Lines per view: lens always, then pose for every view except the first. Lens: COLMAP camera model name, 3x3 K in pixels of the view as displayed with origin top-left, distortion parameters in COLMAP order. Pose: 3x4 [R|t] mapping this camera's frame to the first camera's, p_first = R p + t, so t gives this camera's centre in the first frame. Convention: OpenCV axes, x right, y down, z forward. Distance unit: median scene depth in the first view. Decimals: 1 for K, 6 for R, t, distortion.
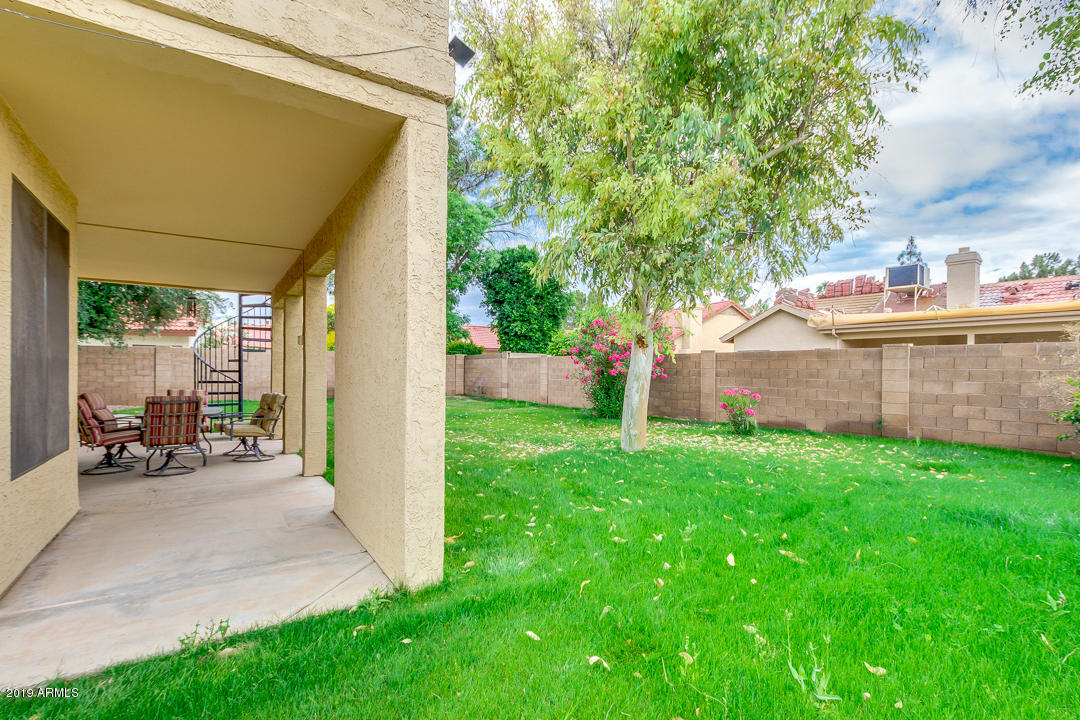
lens RADIAL K [[502.0, 0, 539.9], [0, 502.0, 364.9], [0, 0, 1]] dist [0.015124, -0.005212]
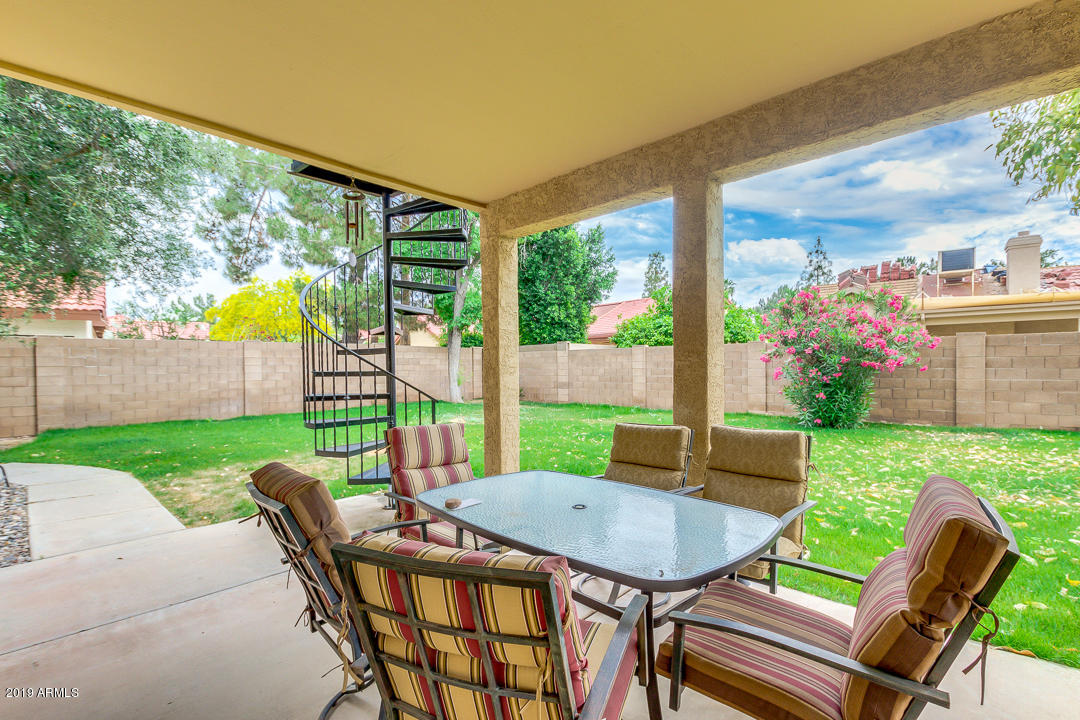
lens RADIAL K [[502.0, 0, 539.4], [0, 502.0, 365.4], [0, 0, 1]] dist [0.015124, -0.005212]
pose [[0.972372, -0.018595, 0.232696, -0.289701], [0.016387, 0.999801, 0.011420, 0.000525], [-0.232862, -0.007292, 0.972482, 0.253846]]
